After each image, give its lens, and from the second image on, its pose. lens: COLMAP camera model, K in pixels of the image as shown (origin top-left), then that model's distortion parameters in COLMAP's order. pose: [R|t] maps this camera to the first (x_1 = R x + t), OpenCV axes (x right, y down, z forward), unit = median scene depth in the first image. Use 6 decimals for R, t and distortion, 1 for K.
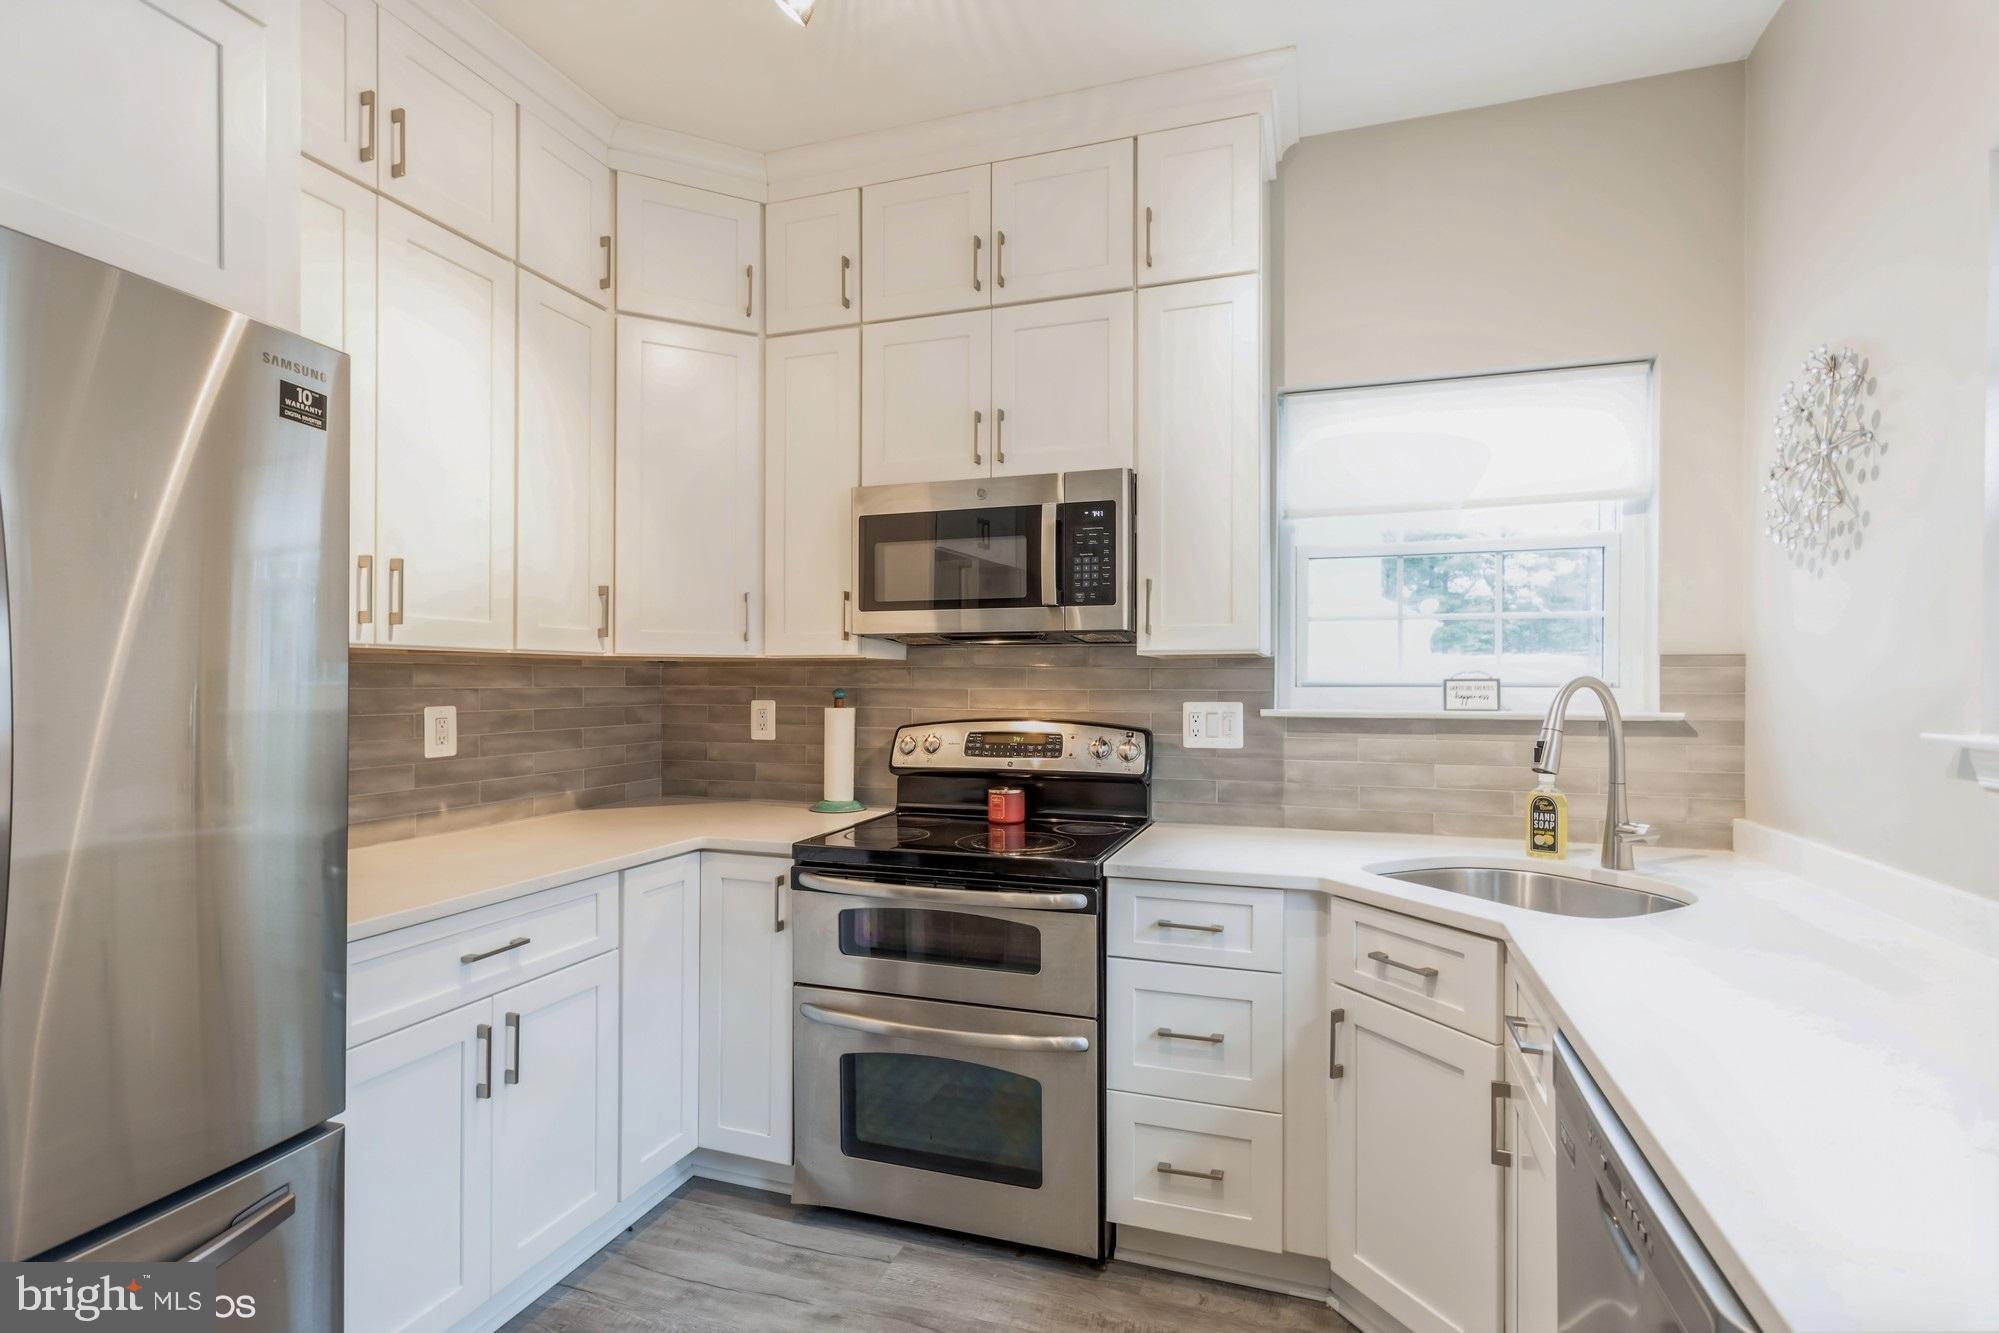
lens RADIAL K [[955.3, 0, 1001.5], [0, 955.3, 671.6], [0, 0, 1]] dist [0.002158, 0.000682]
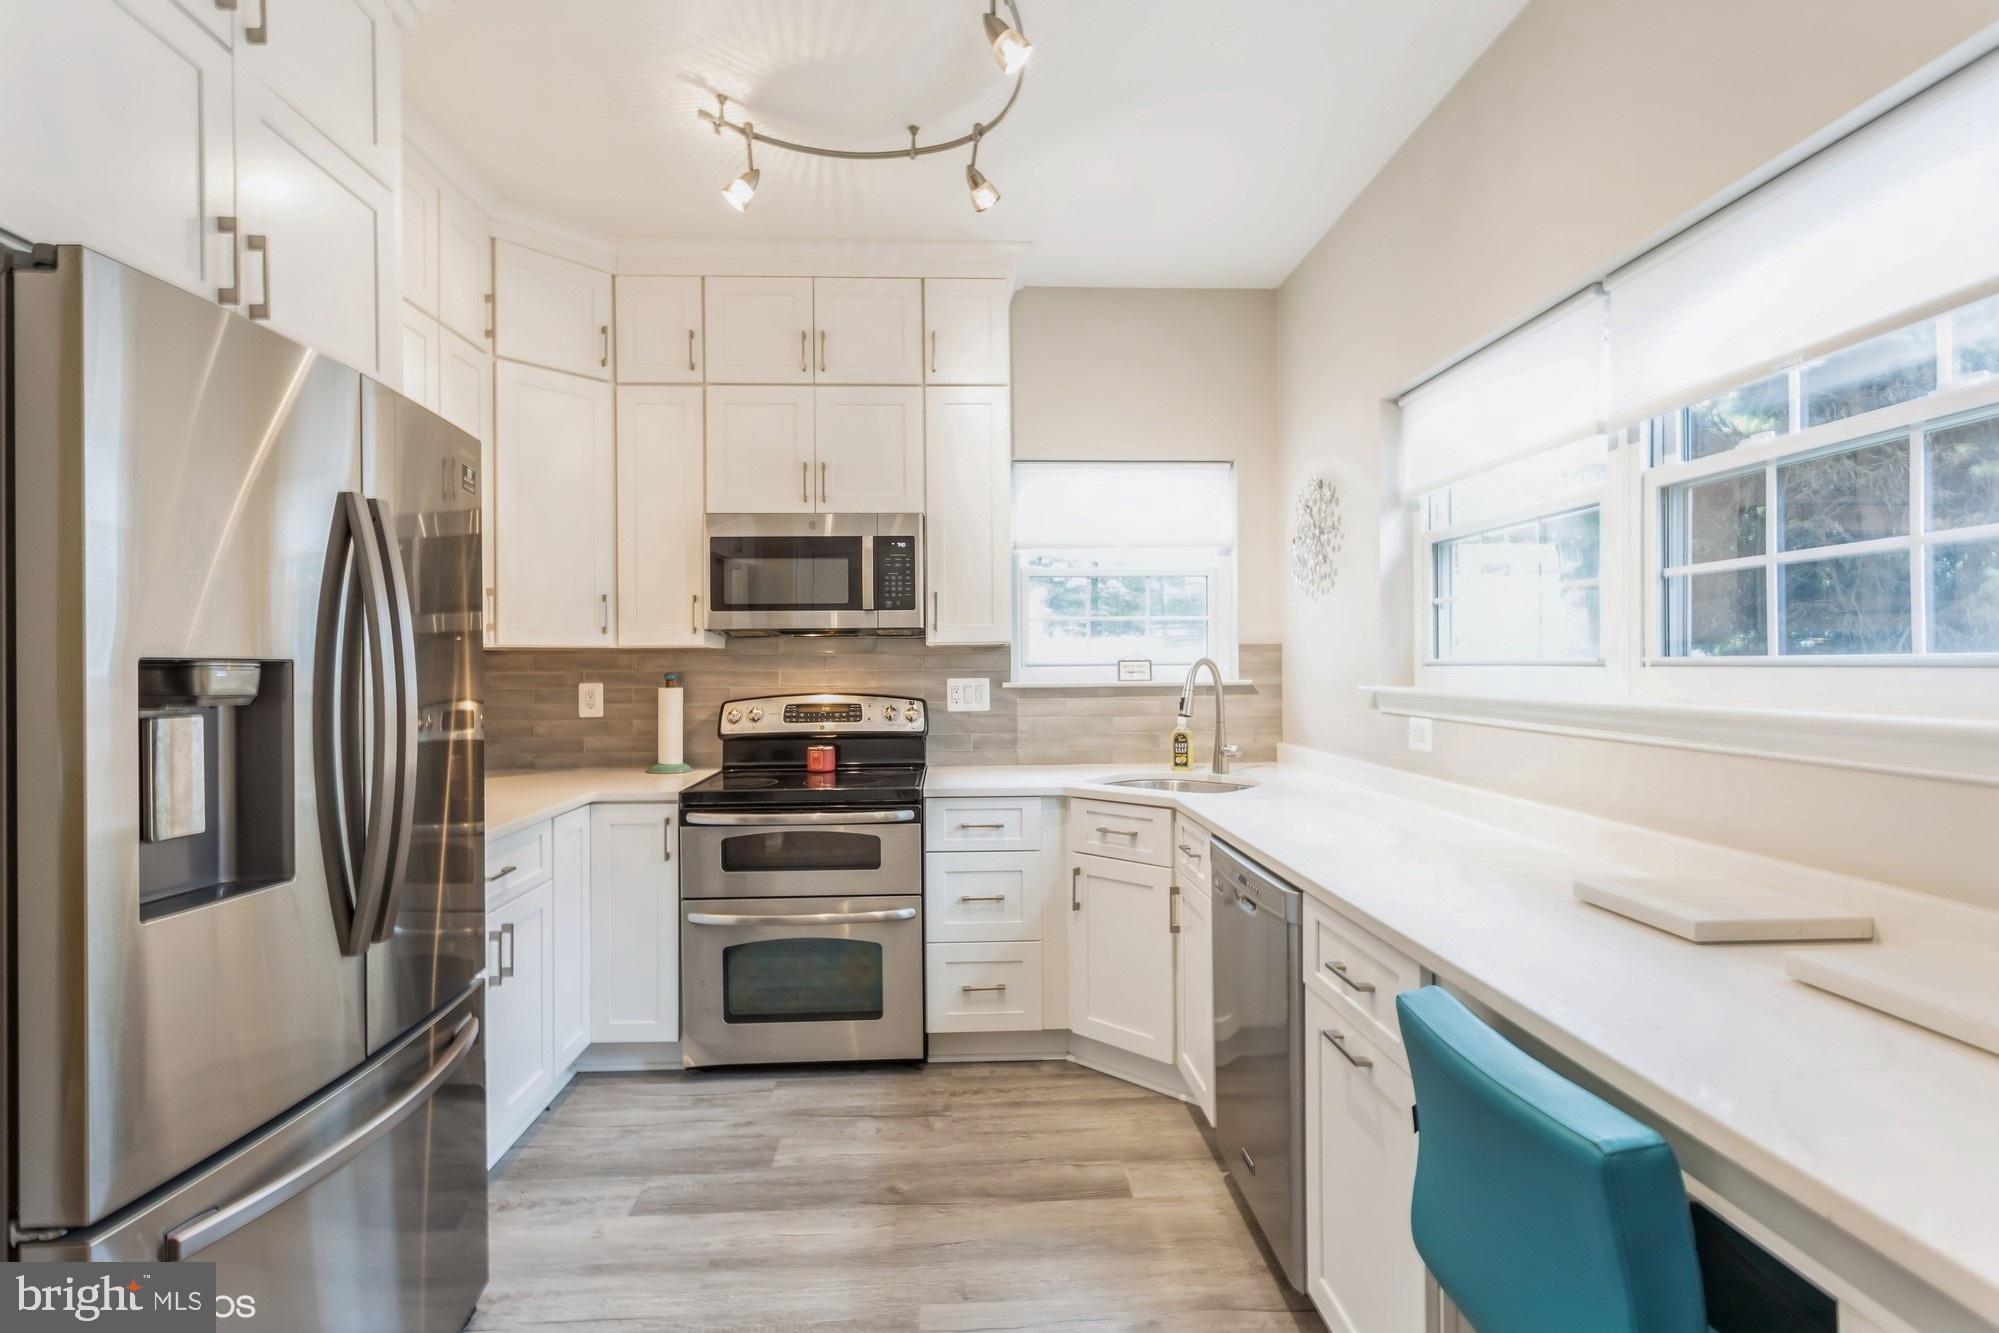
lens RADIAL K [[947.9, 0, 981.8], [0, 947.9, 642.0], [0, 0, 1]] dist [-0.001197, 0.000056]
pose [[0.934687, -0.000949, 0.355470, -0.275529], [0.005618, 0.999911, -0.012101, -0.004729], [-0.355427, 0.013308, 0.934609, -0.331624]]
